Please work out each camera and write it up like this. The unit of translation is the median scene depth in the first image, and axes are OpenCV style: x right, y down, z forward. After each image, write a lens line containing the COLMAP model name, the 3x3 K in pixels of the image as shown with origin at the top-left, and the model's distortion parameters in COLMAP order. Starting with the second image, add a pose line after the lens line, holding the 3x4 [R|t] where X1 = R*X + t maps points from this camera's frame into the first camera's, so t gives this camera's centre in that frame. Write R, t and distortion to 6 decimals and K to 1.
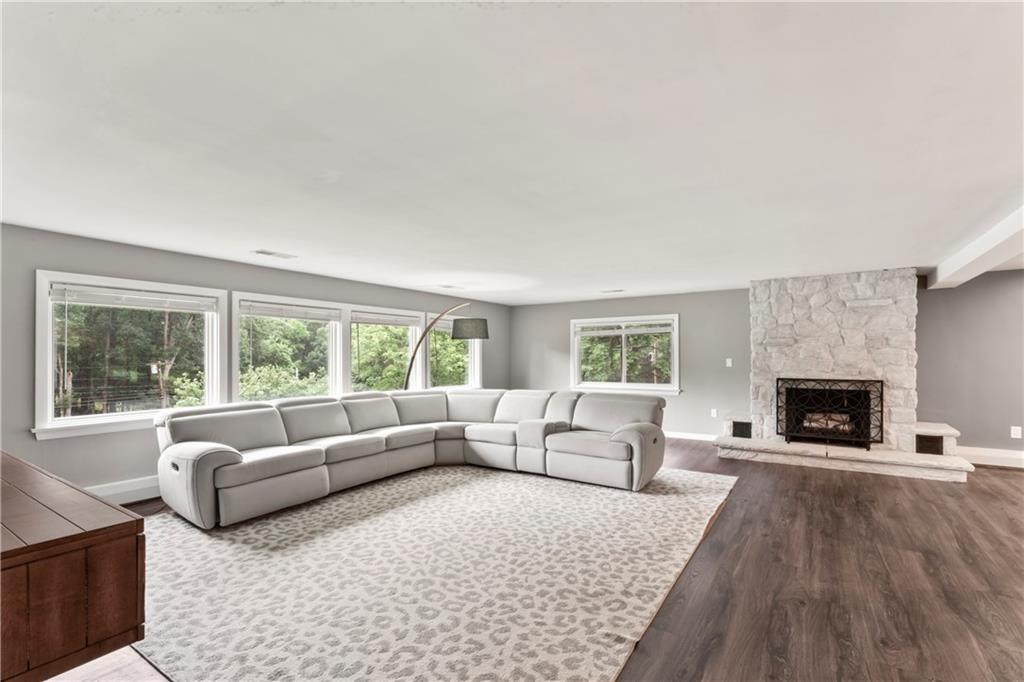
lens RADIAL K [[462.7, 0, 509.7], [0, 462.7, 353.0], [0, 0, 1]] dist [-0.002433, -0.000288]
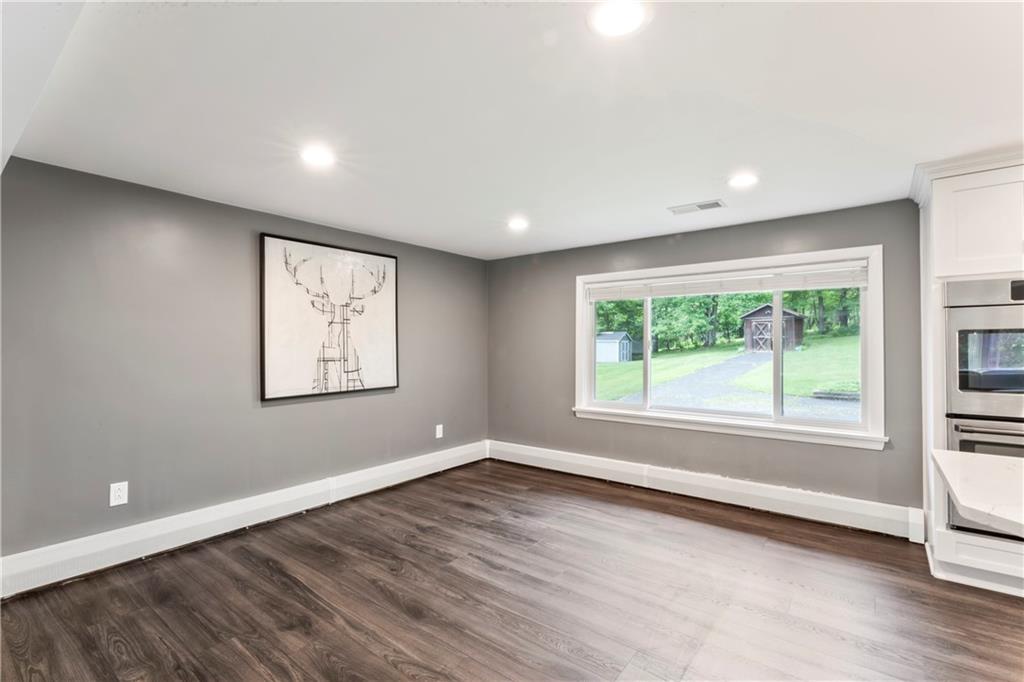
lens RADIAL K [[462.7, 0, 505.5], [0, 462.7, 341.8], [0, 0, 1]] dist [-0.002433, -0.000288]
pose [[0.079796, 0.013746, 0.996716, 0.572928], [-0.008064, 0.999881, -0.013144, 0.004678], [-0.996779, -0.006988, 0.079898, 0.492545]]
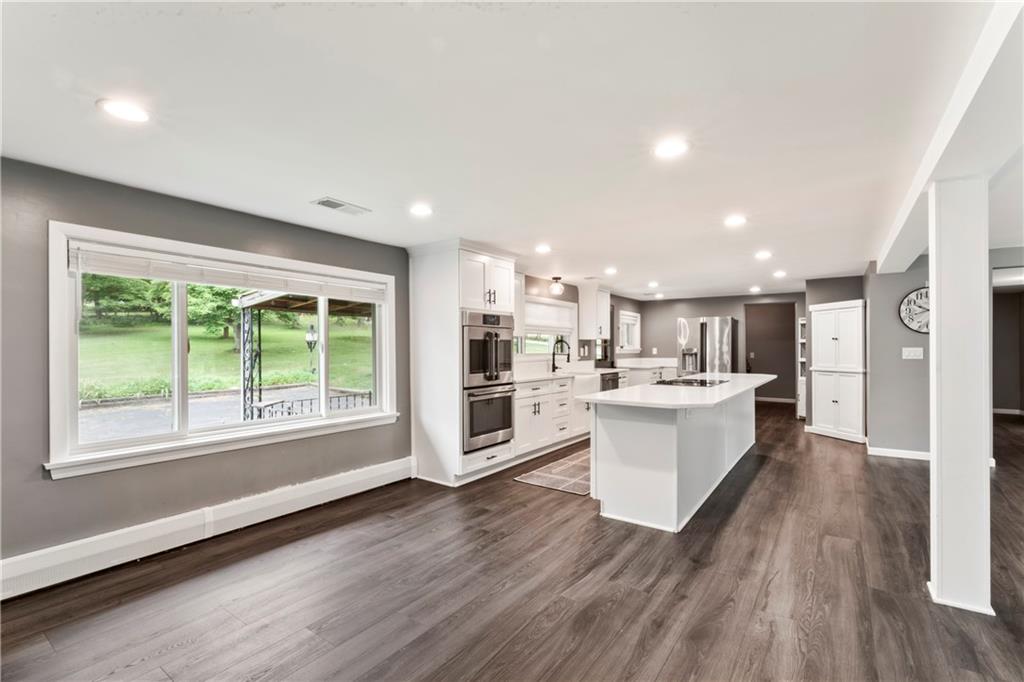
lens RADIAL K [[462.7, 0, 504.5], [0, 462.7, 354.0], [0, 0, 1]] dist [-0.002433, -0.000288]
pose [[-0.999233, 0.006520, 0.038610, 0.948435], [0.006669, 0.999971, 0.003714, 0.006311], [-0.038585, 0.003968, -0.999247, 0.857994]]
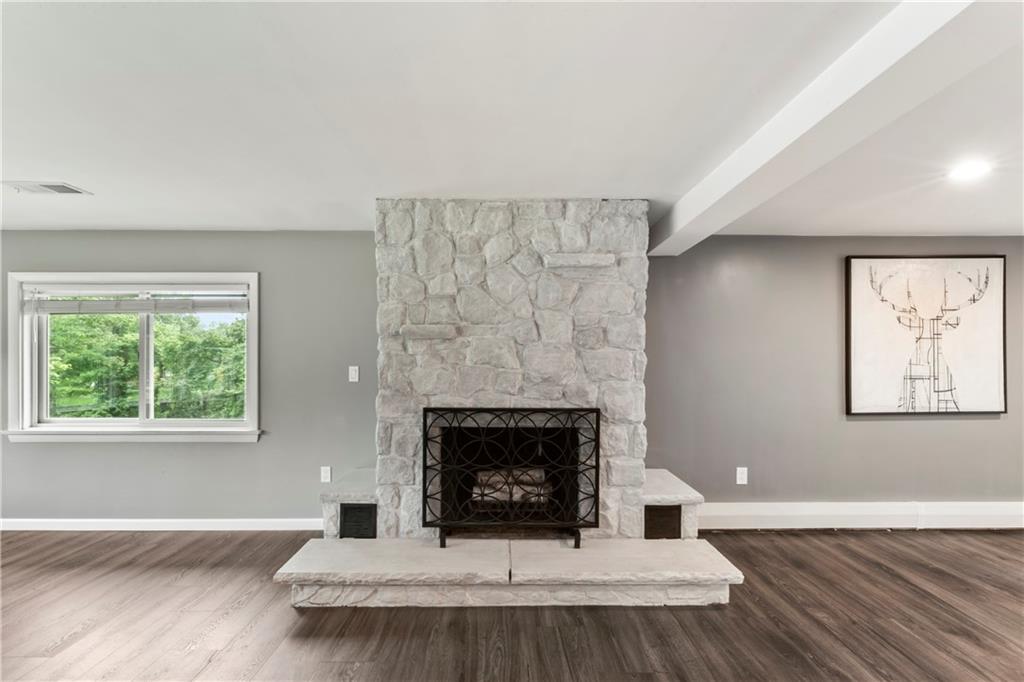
lens RADIAL K [[462.7, 0, 508.0], [0, 462.7, 369.6], [0, 0, 1]] dist [-0.002433, -0.000288]
pose [[0.829103, -0.002843, 0.559089, 0.403691], [-0.008023, 0.999824, 0.016983, 0.006667], [-0.559038, -0.018566, 0.828934, 0.588217]]
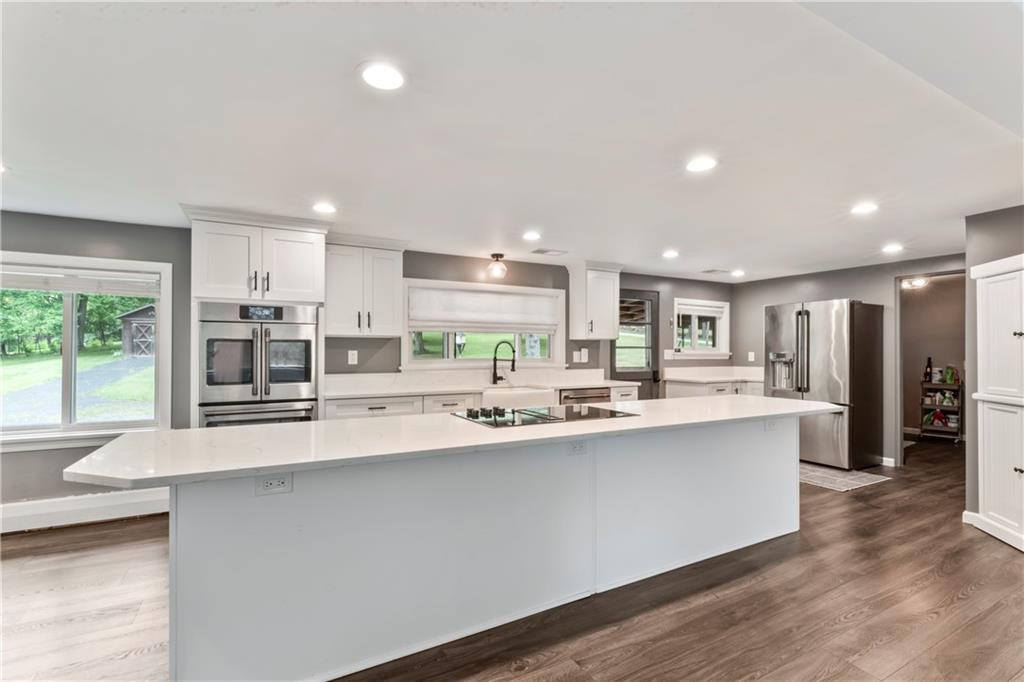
lens RADIAL K [[462.7, 0, 505.8], [0, 462.7, 352.1], [0, 0, 1]] dist [-0.002433, -0.000288]
pose [[-0.878651, 0.001150, 0.477463, 0.440351], [-0.002000, 0.999979, -0.006089, 0.003385], [-0.477460, -0.006305, -0.878631, 0.425088]]
